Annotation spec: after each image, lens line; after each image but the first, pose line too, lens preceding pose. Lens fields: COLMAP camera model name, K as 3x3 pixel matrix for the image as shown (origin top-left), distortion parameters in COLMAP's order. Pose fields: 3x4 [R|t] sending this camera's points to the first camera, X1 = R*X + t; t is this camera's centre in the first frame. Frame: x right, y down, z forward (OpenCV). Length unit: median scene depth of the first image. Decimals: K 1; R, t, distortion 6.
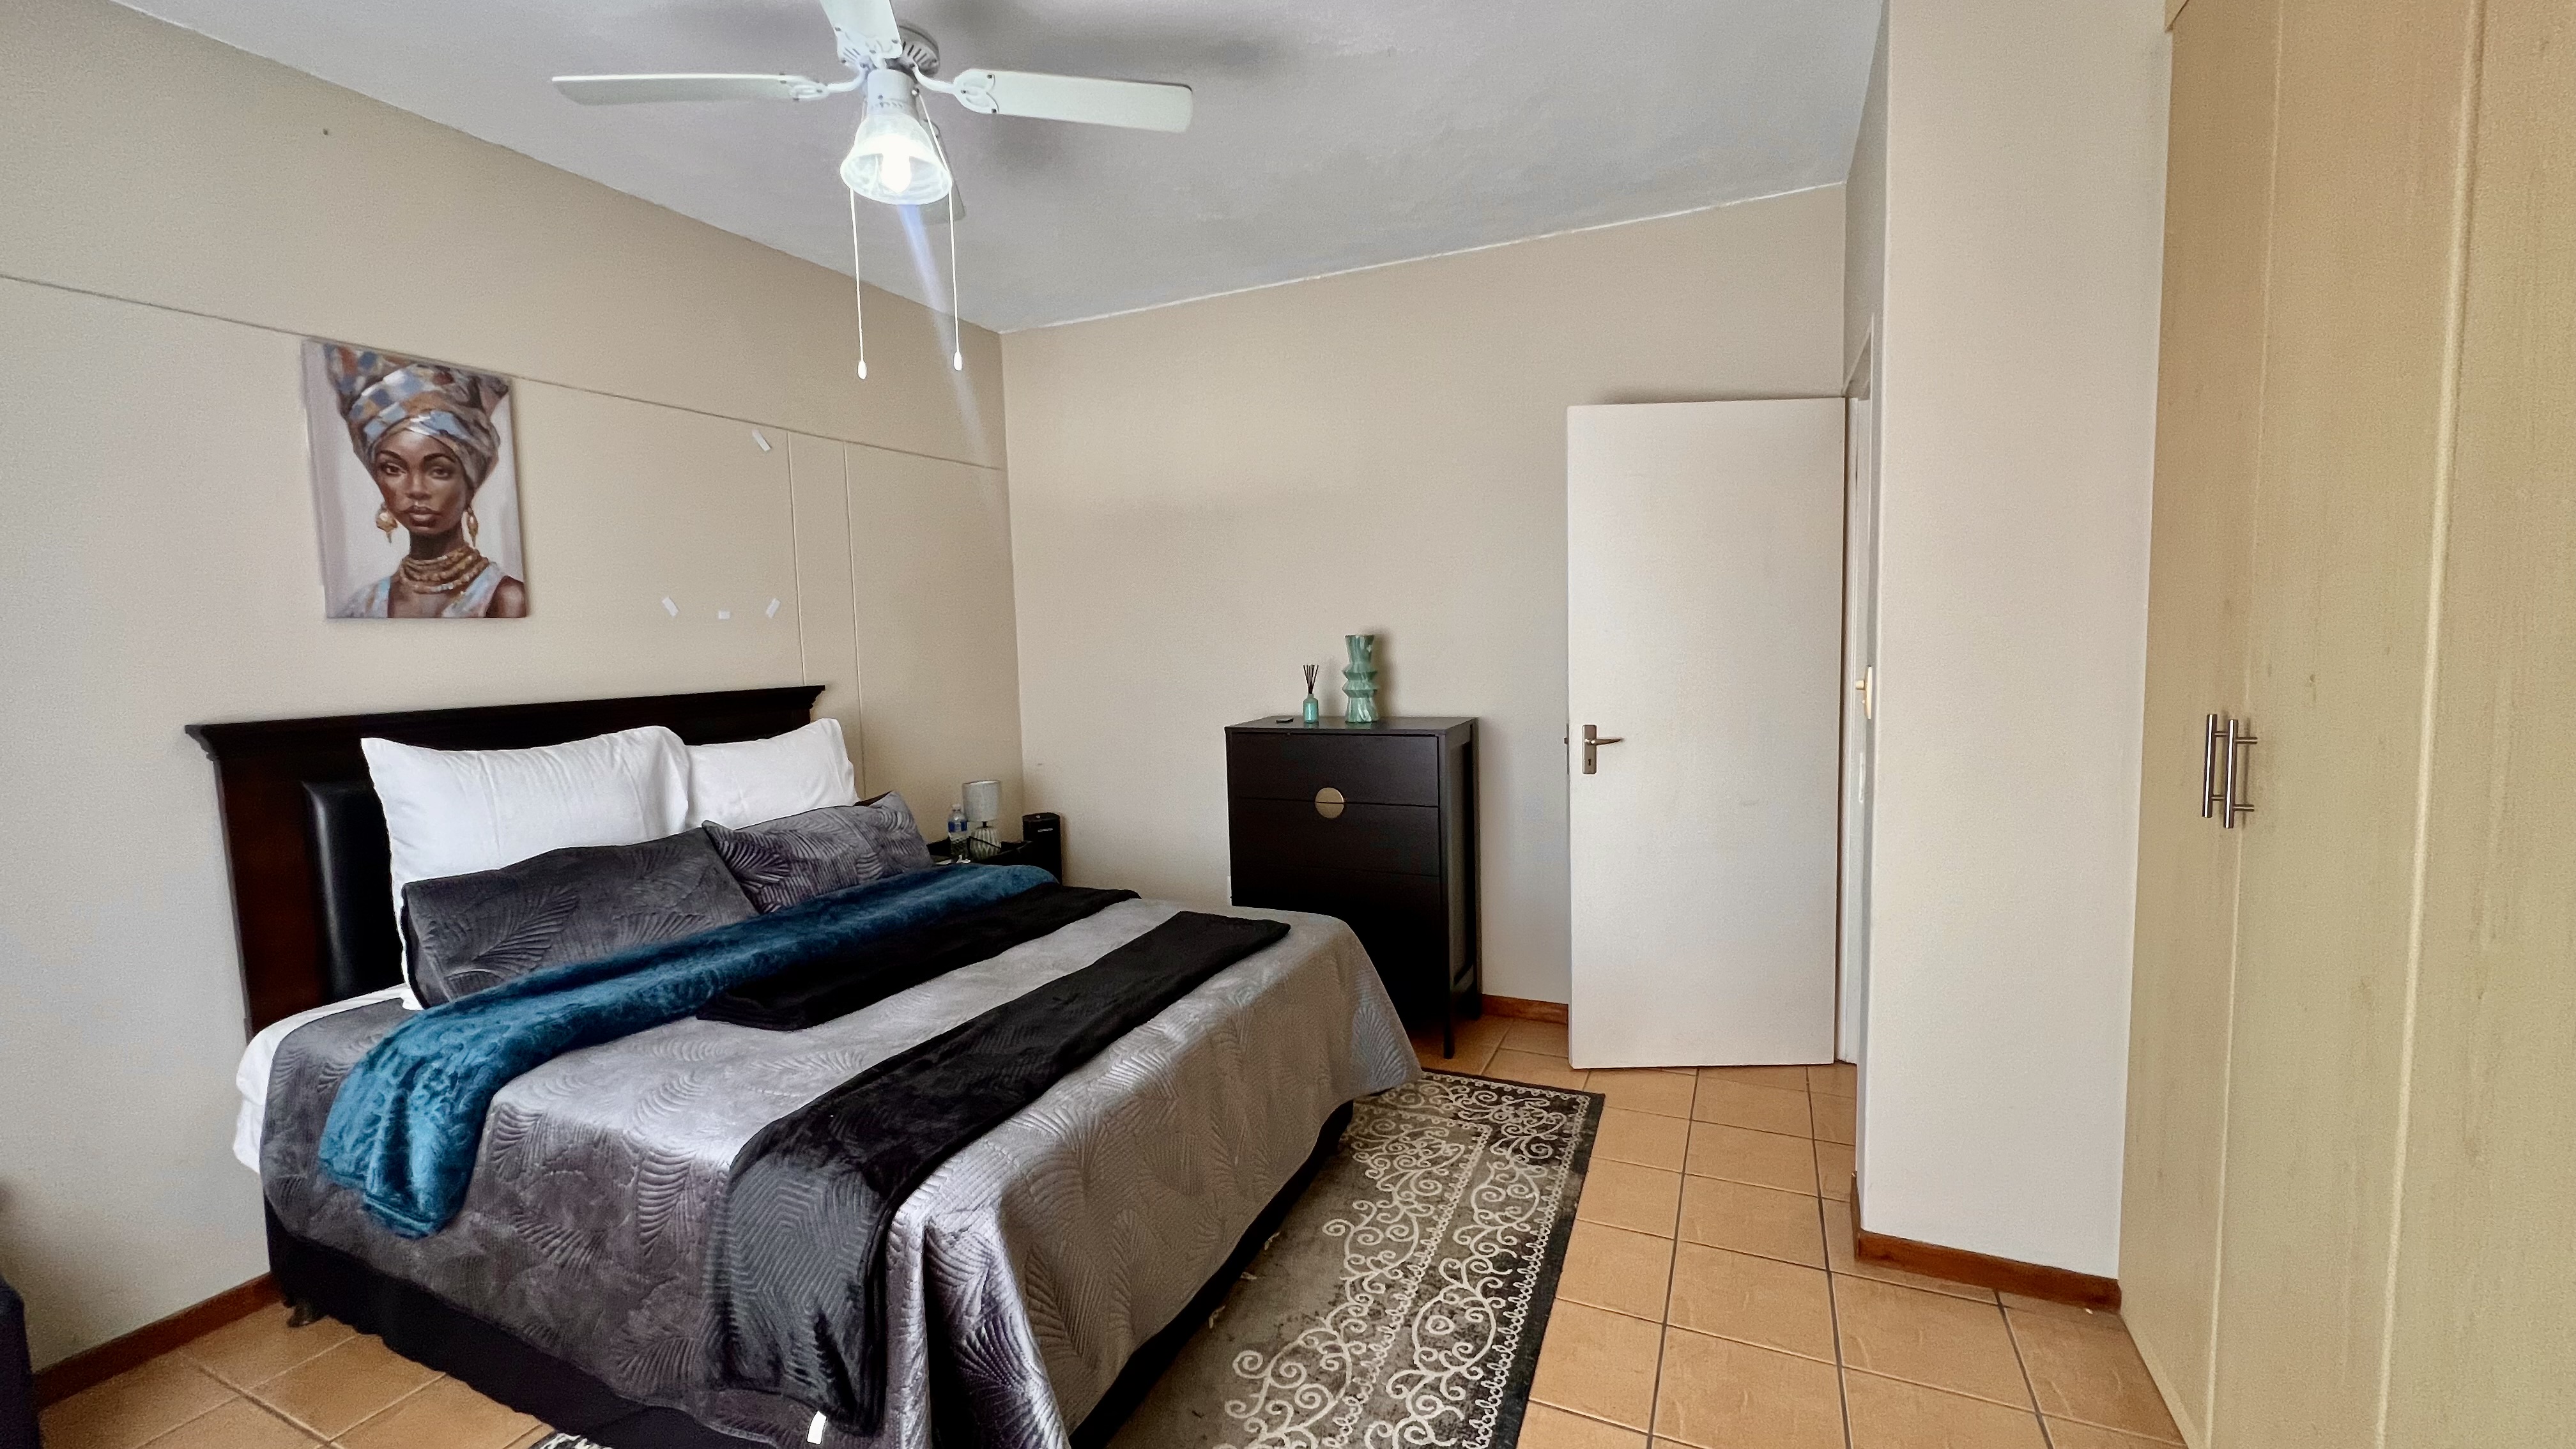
lens RADIAL K [[1027.6, 0, 1284.9], [0, 1027.6, 717.3], [0, 0, 1]] dist [-0.002499, 0.001118]
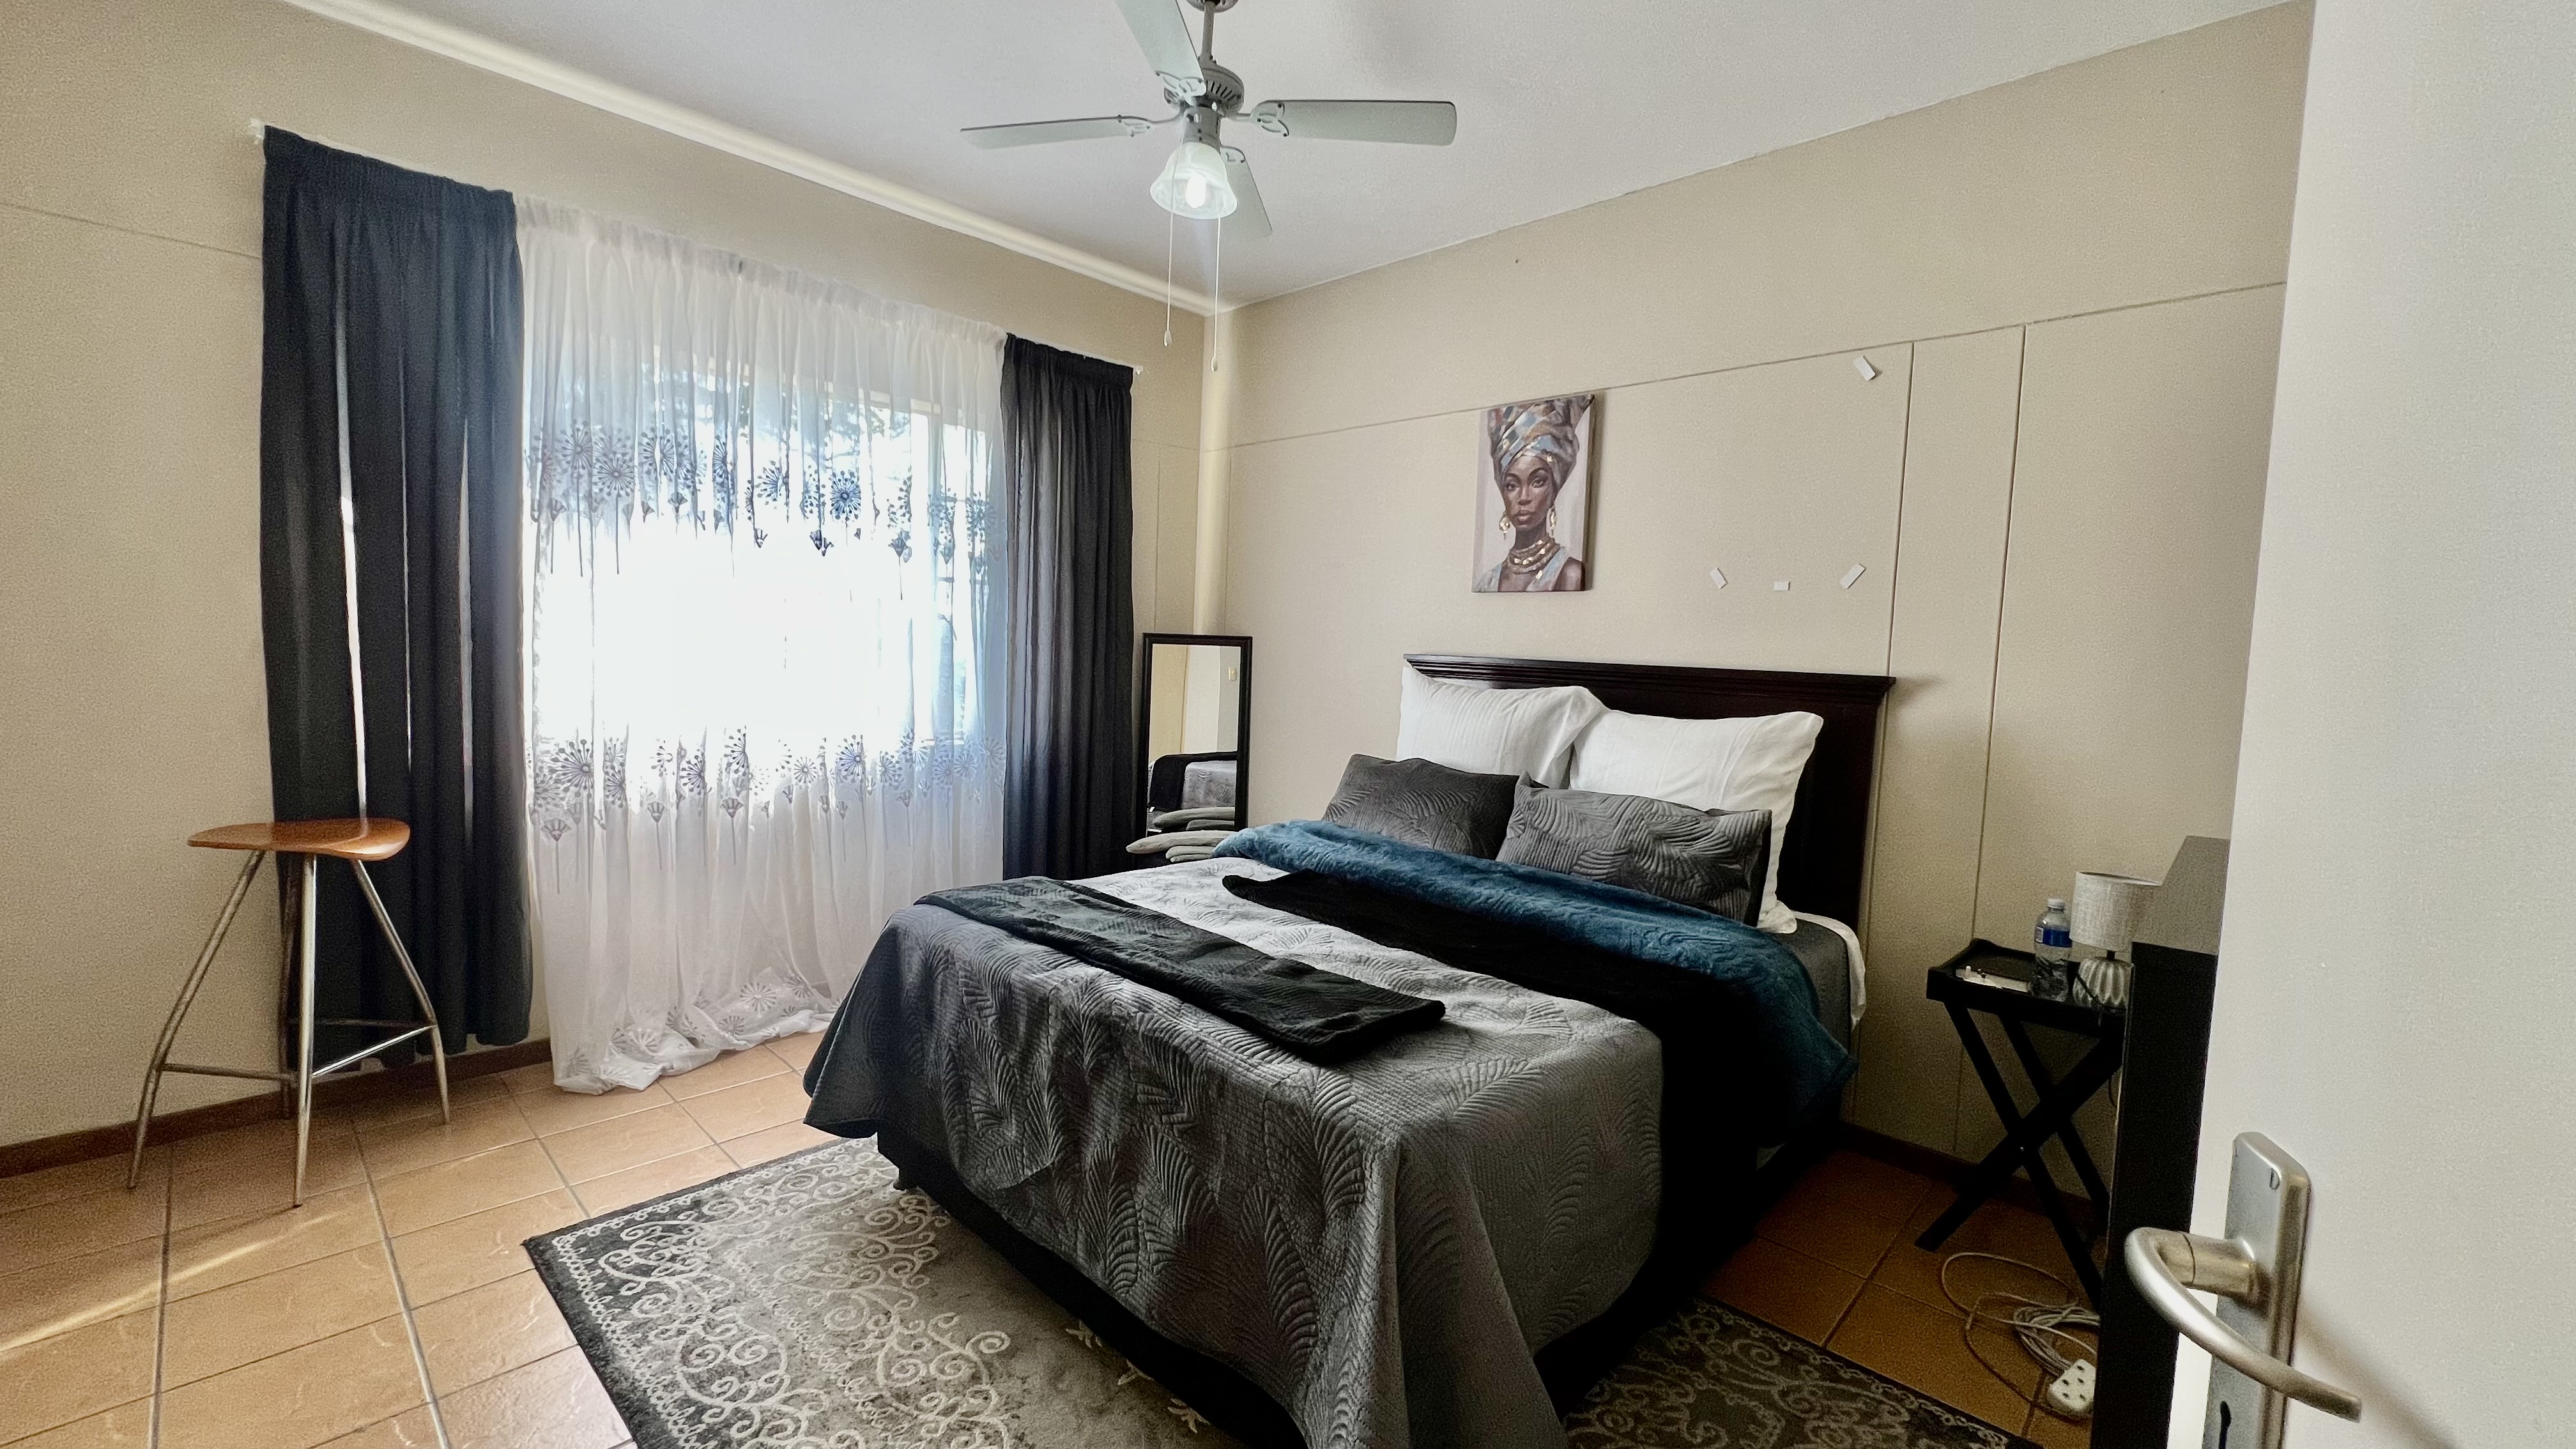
lens RADIAL K [[1027.6, 0, 1276.5], [0, 1027.6, 717.5], [0, 0, 1]] dist [-0.002499, 0.001118]
pose [[-0.337881, 0.071836, -0.938443, 0.569831], [-0.111525, 0.987003, 0.115706, -0.054068], [0.934558, 0.143755, -0.325478, 1.171485]]
